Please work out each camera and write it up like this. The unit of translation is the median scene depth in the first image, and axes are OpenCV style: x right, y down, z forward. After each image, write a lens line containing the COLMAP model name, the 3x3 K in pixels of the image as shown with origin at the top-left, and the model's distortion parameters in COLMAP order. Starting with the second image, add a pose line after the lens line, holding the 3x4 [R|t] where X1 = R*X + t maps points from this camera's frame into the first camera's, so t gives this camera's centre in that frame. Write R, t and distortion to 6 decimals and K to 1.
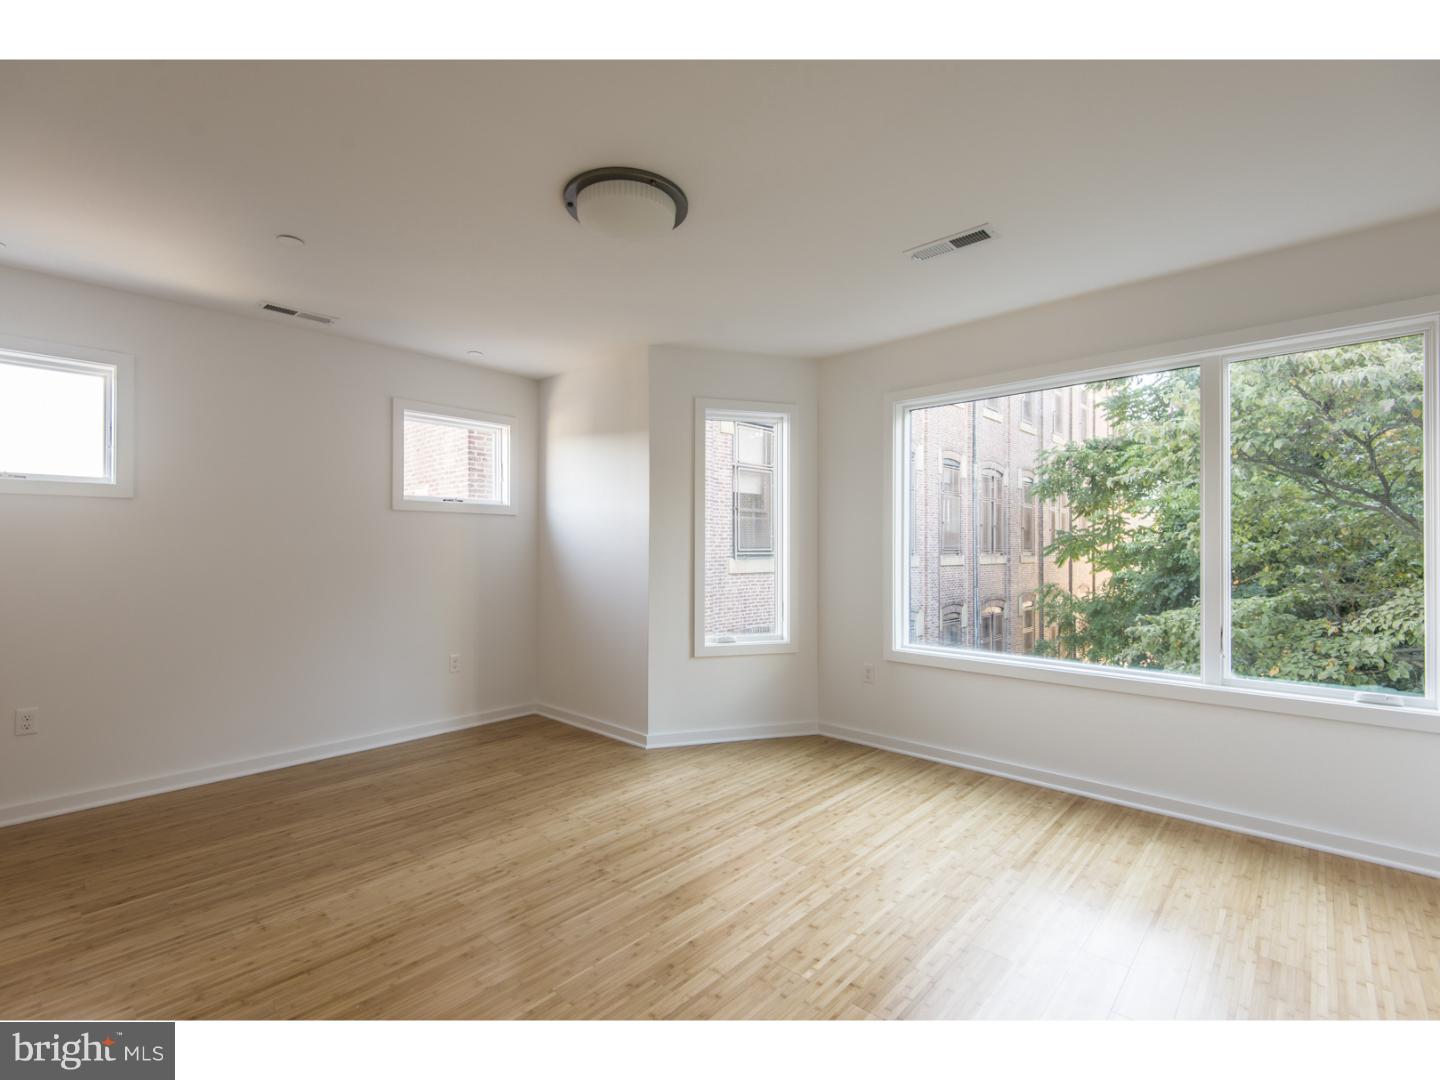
lens RADIAL K [[653.2, 0, 721.2], [0, 653.2, 539.4], [0, 0, 1]] dist [0.016548, -0.011340]
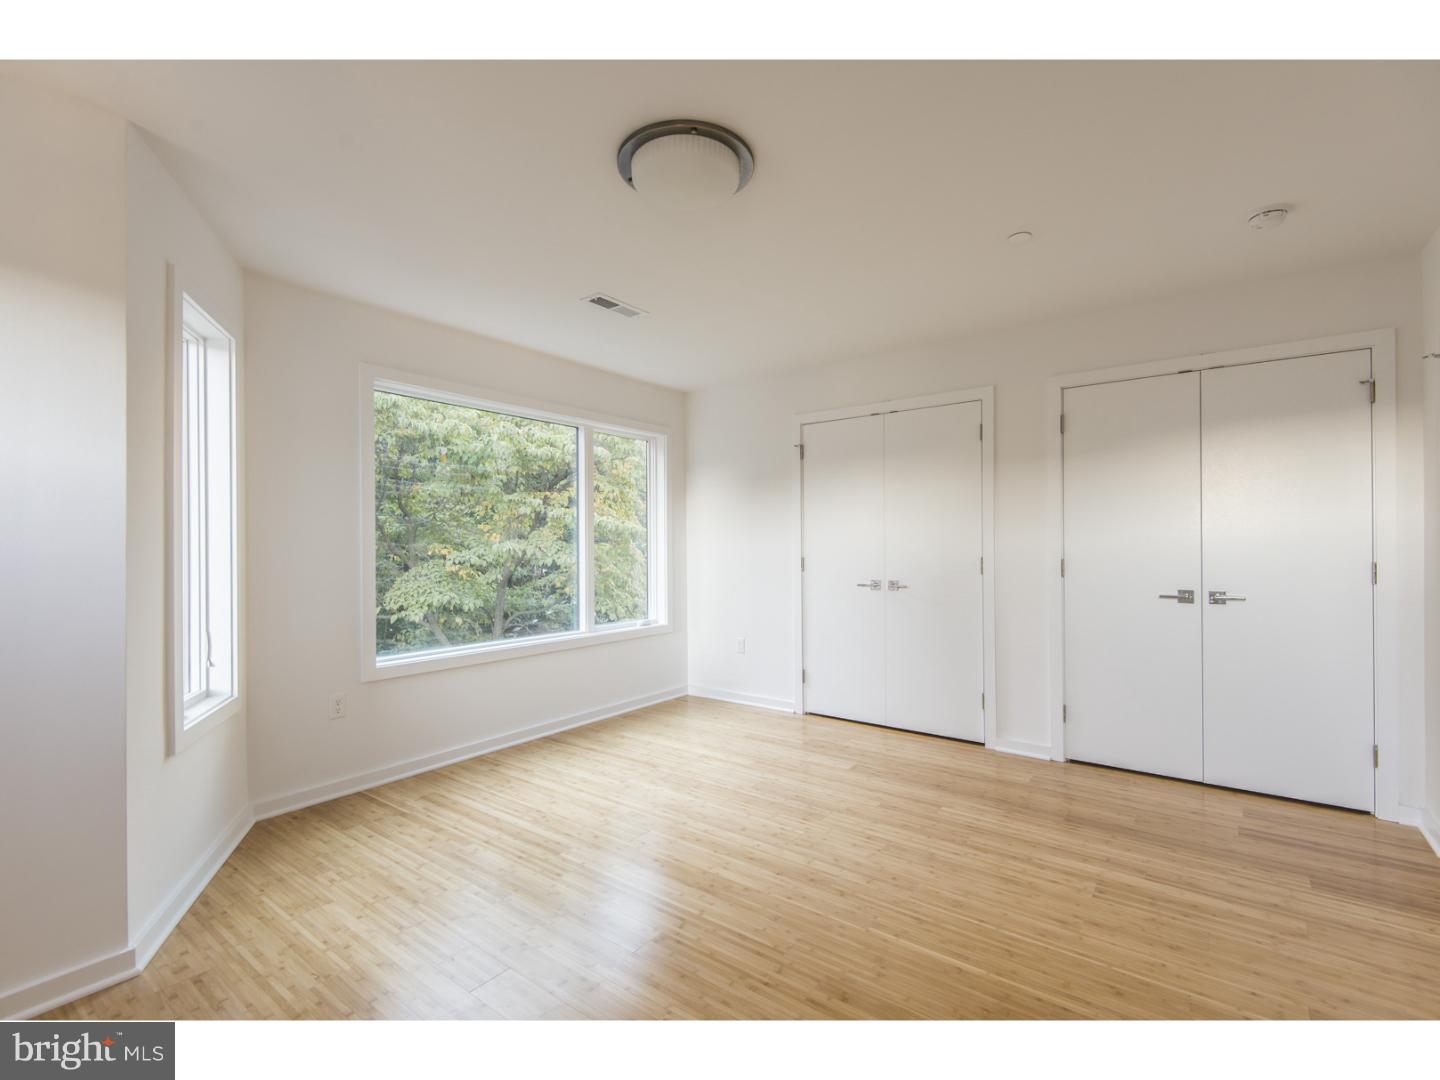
lens RADIAL K [[653.2, 0, 722.0], [0, 653.2, 543.2], [0, 0, 1]] dist [0.016548, -0.011340]
pose [[-0.090071, -0.000337, 0.995935, -0.783306], [-0.003042, 0.999995, 0.000063, 0.004270], [-0.995931, -0.003024, -0.090072, 0.769343]]
